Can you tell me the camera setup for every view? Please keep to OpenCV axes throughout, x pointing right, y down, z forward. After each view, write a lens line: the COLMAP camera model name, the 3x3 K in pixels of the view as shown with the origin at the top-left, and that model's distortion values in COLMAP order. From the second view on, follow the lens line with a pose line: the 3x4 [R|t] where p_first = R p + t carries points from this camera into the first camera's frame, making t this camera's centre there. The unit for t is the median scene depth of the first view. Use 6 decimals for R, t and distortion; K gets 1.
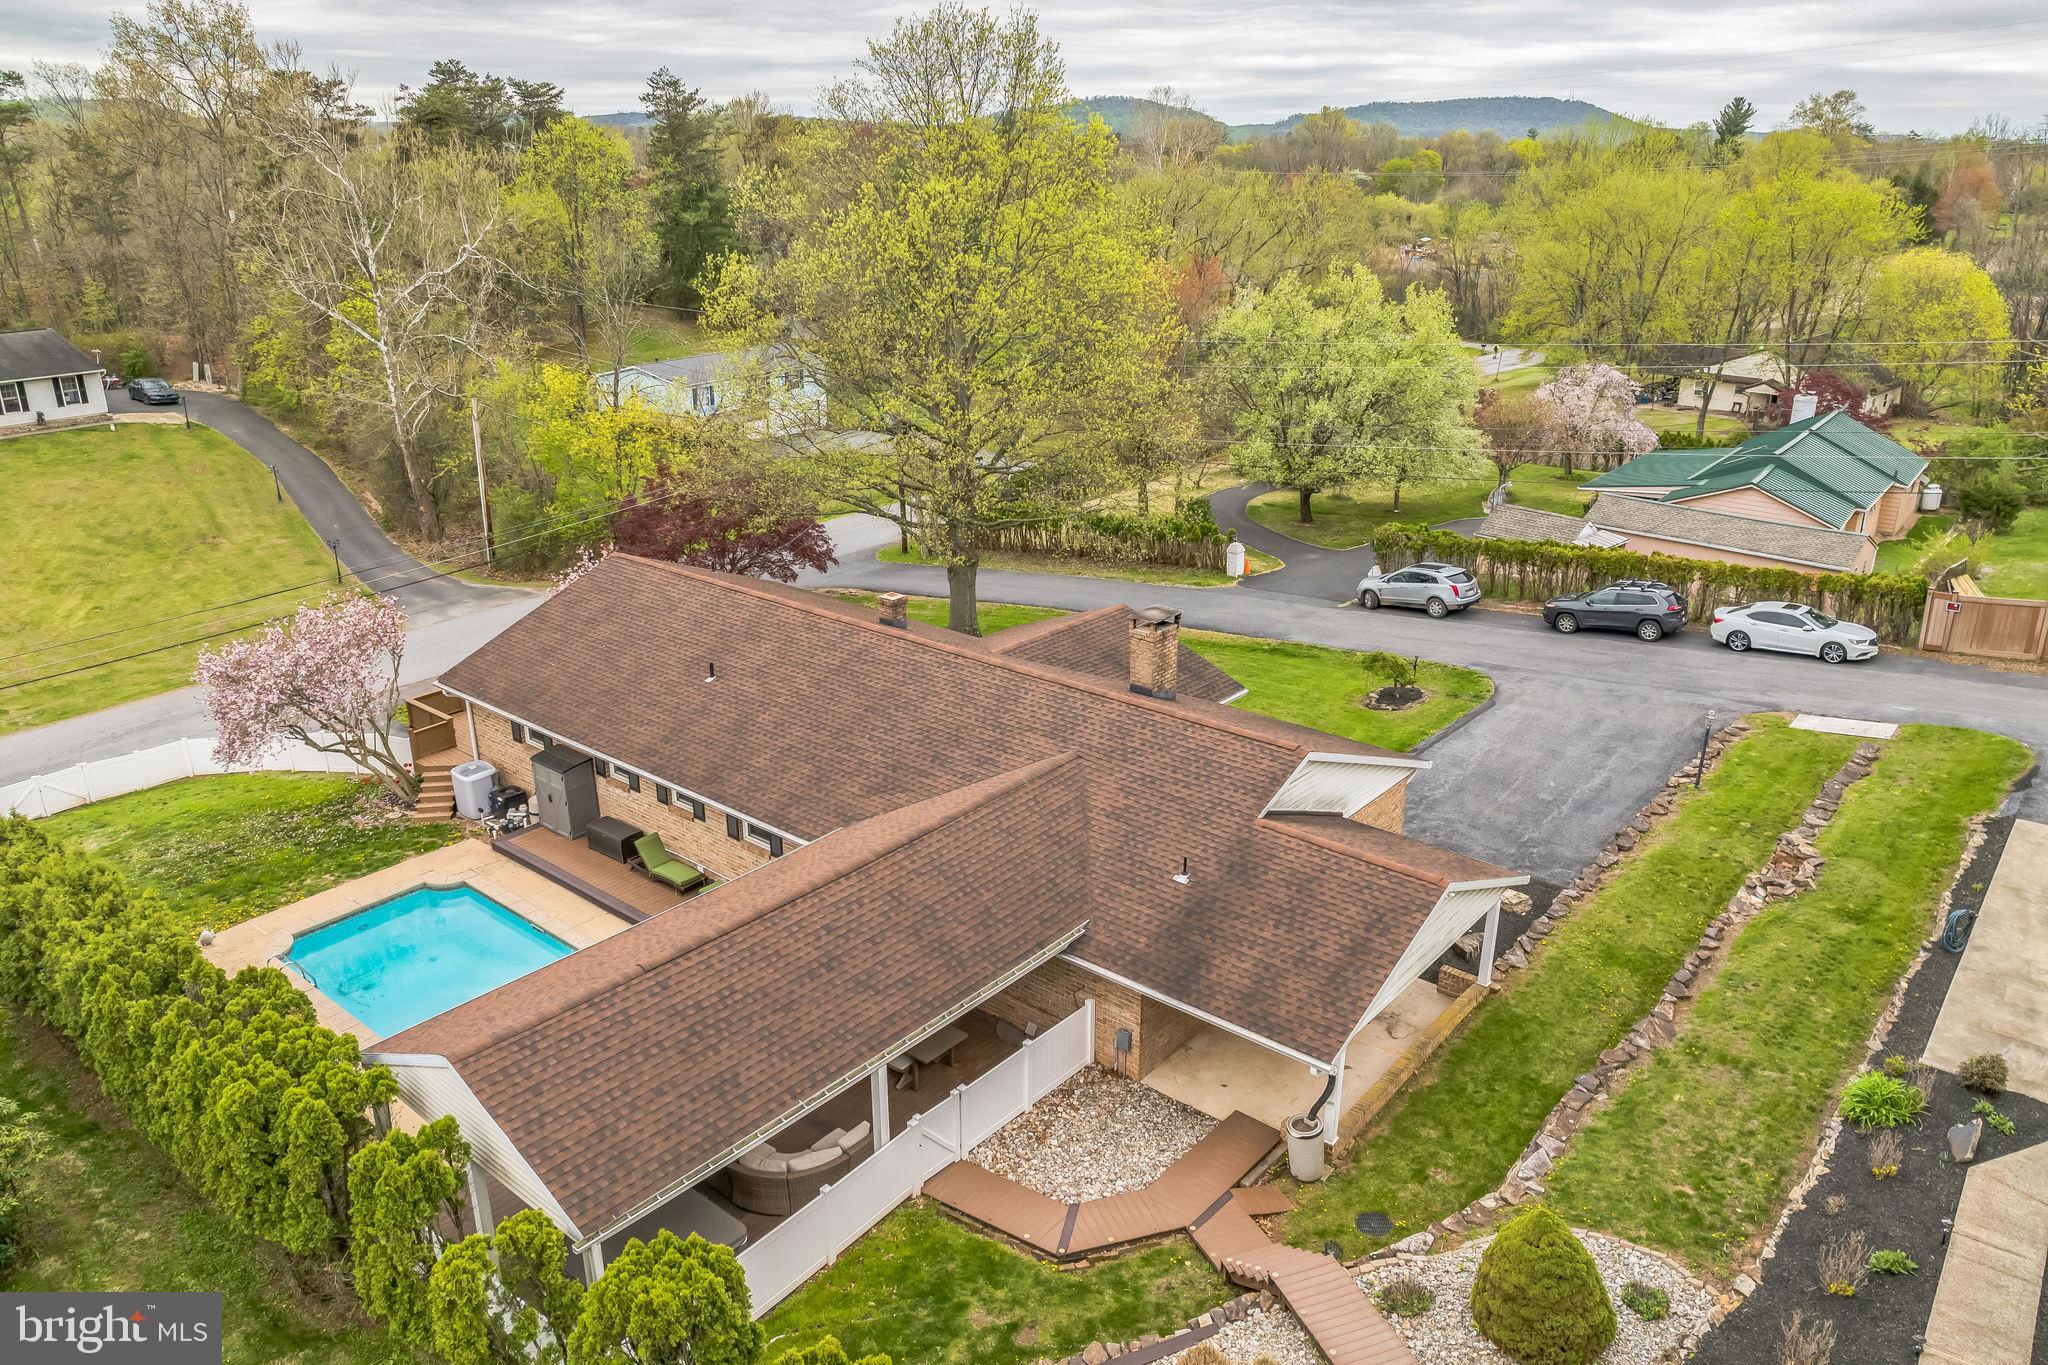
lens RADIAL K [[1444.5, 0, 1016.4], [0, 1444.5, 662.4], [0, 0, 1]] dist [-0.042758, 0.009671]
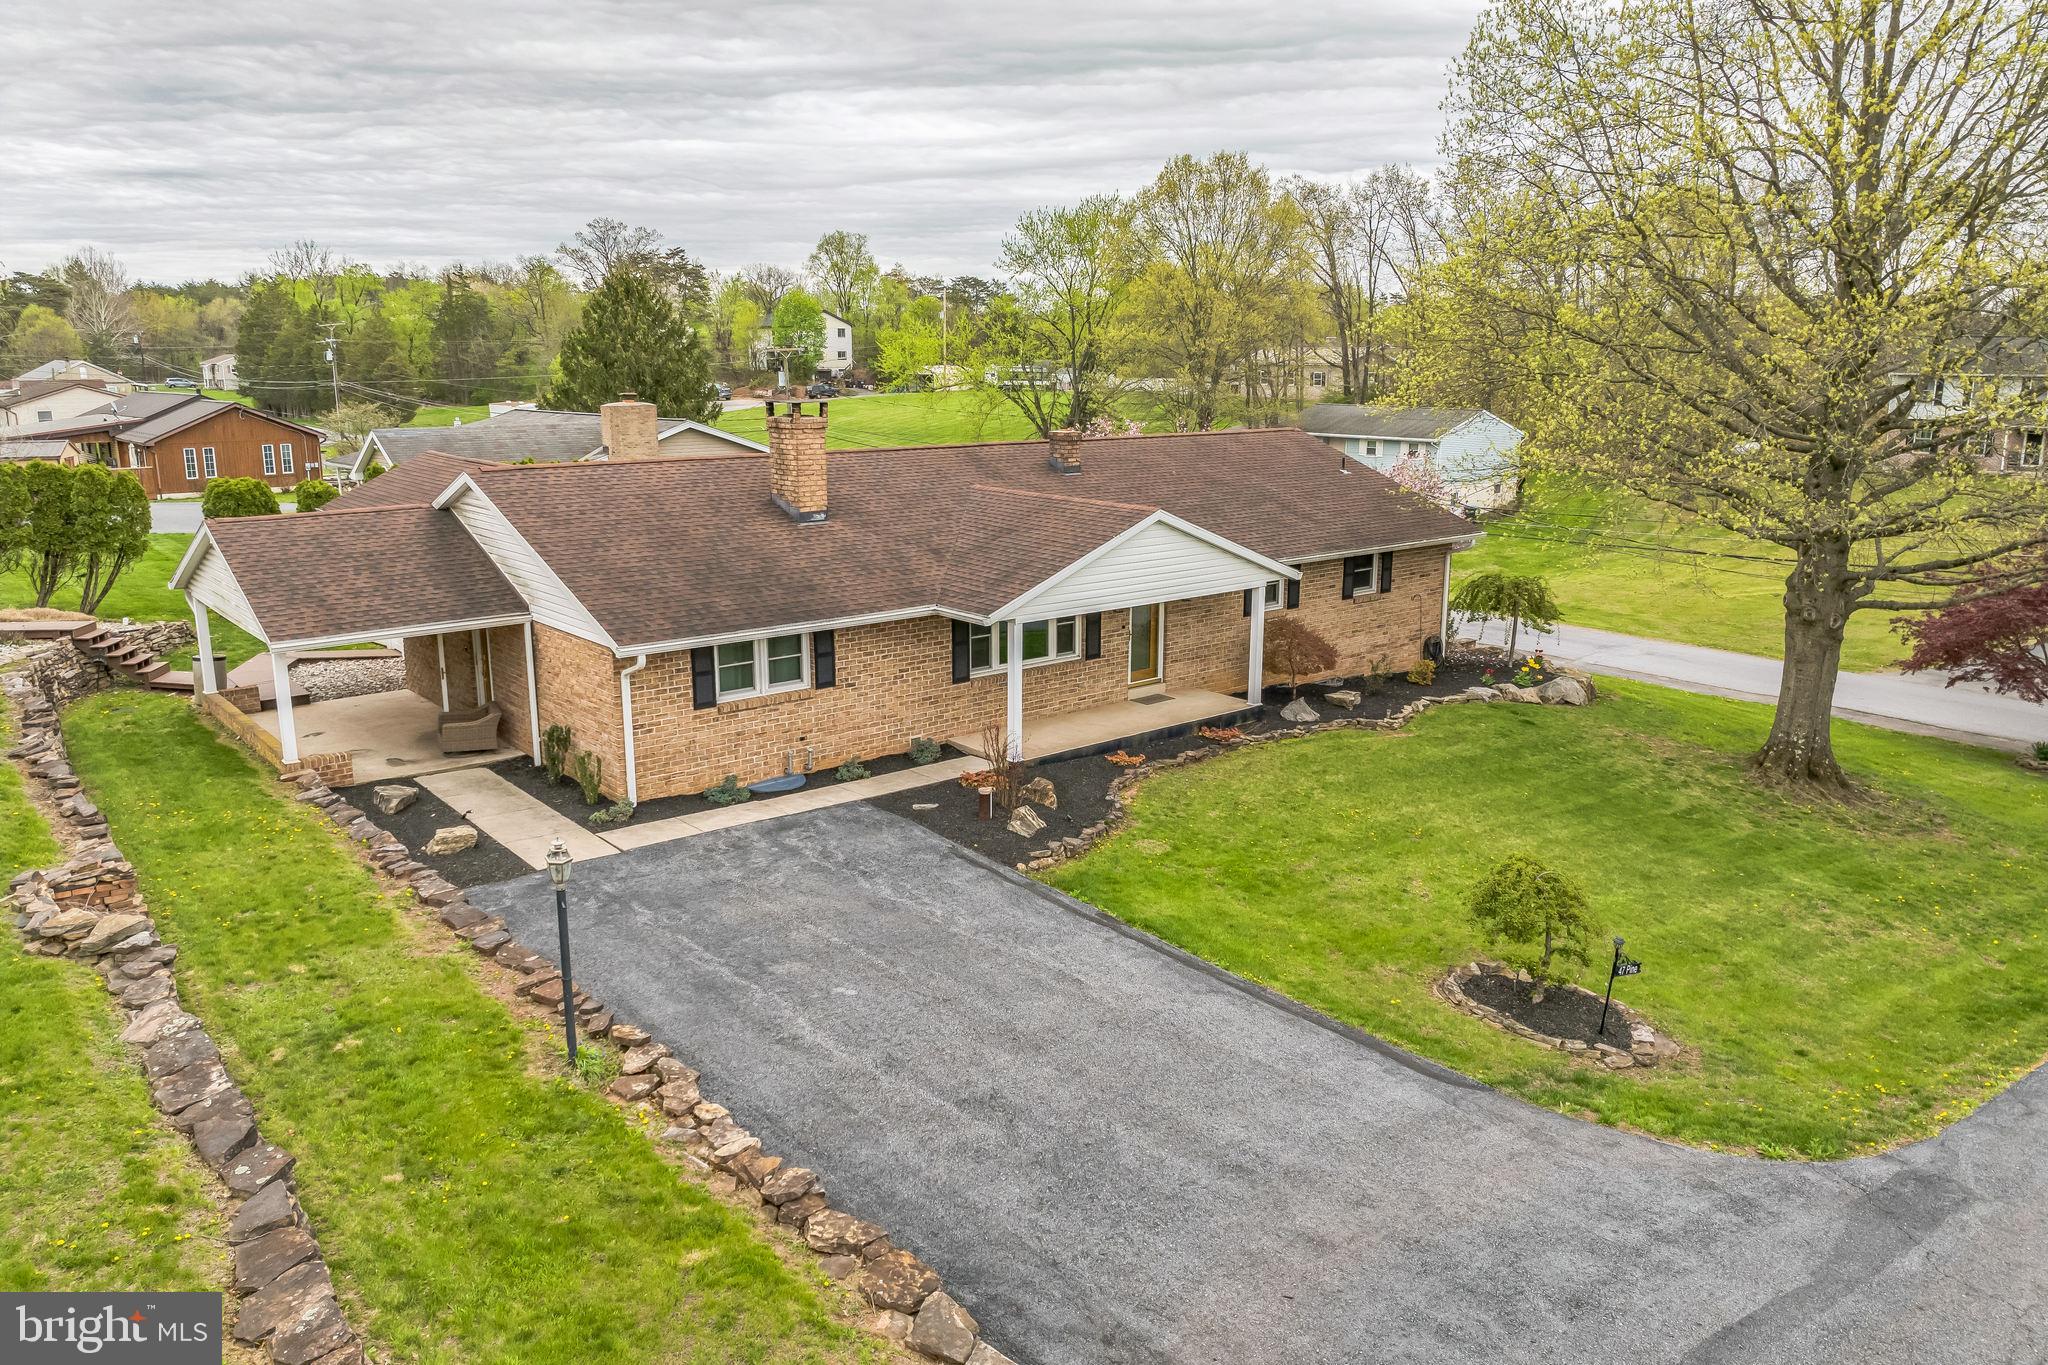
lens RADIAL K [[1444.5, 0, 1027.0], [0, 1444.5, 674.6], [0, 0, 1]] dist [-0.042758, 0.009671]
pose [[-0.168867, 0.210640, -0.962868, 0.863400], [-0.335381, 0.906325, 0.257089, -0.143052], [0.926825, 0.366341, -0.082404, 1.211876]]
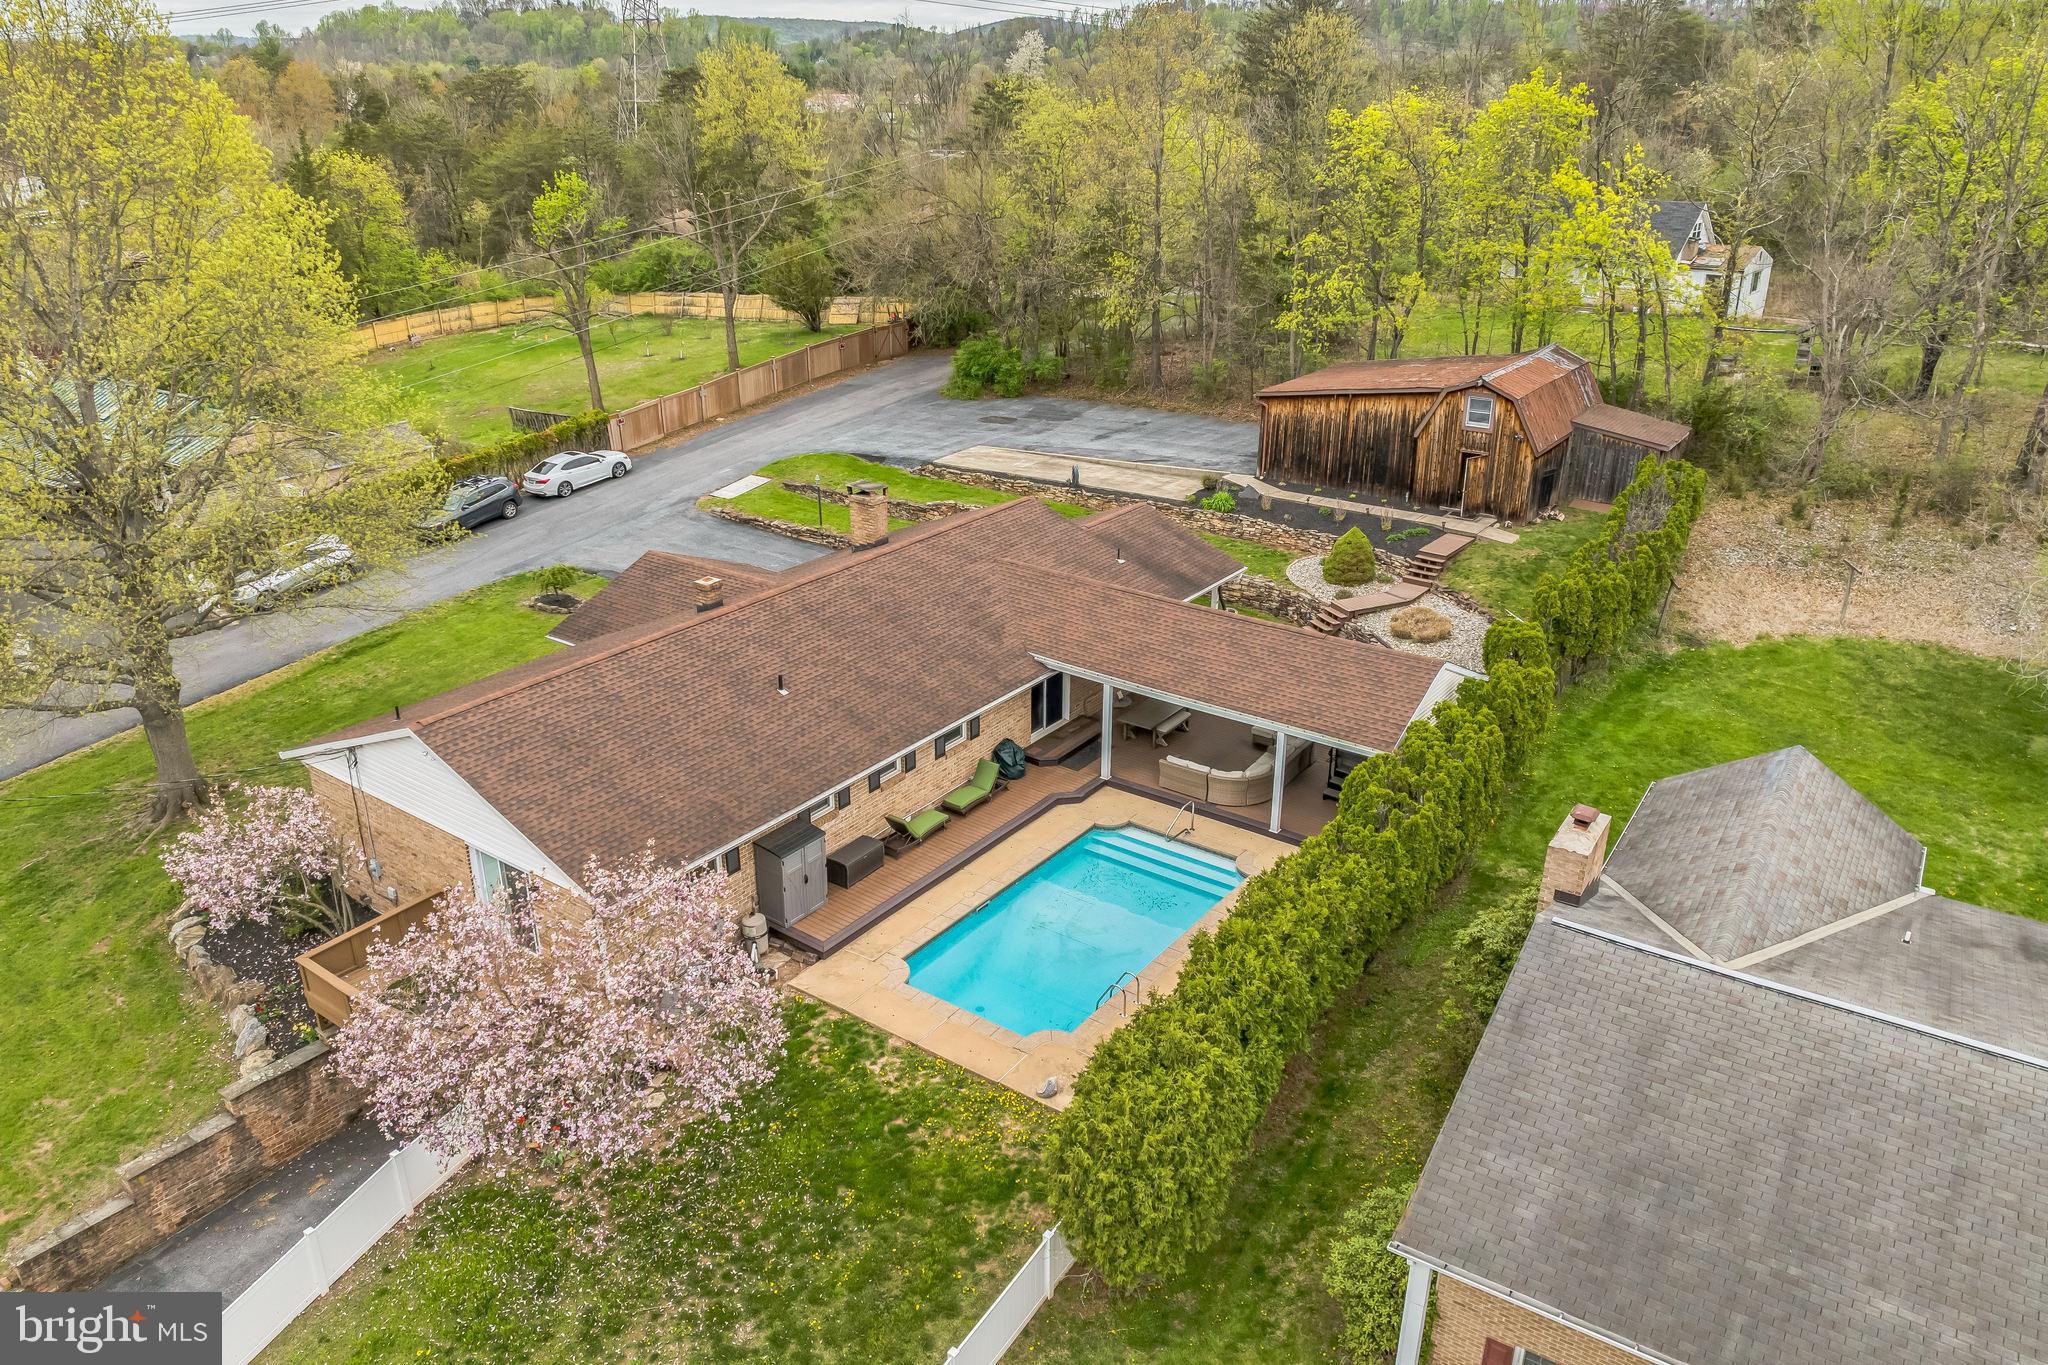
lens RADIAL K [[1444.5, 0, 1016.4], [0, 1444.5, 692.4], [0, 0, 1]] dist [-0.042758, 0.009671]
pose [[-0.065824, -0.392129, 0.917552, -1.189745], [0.335826, 0.857197, 0.390427, -0.336903], [-0.939621, 0.333838, 0.075263, 0.812655]]
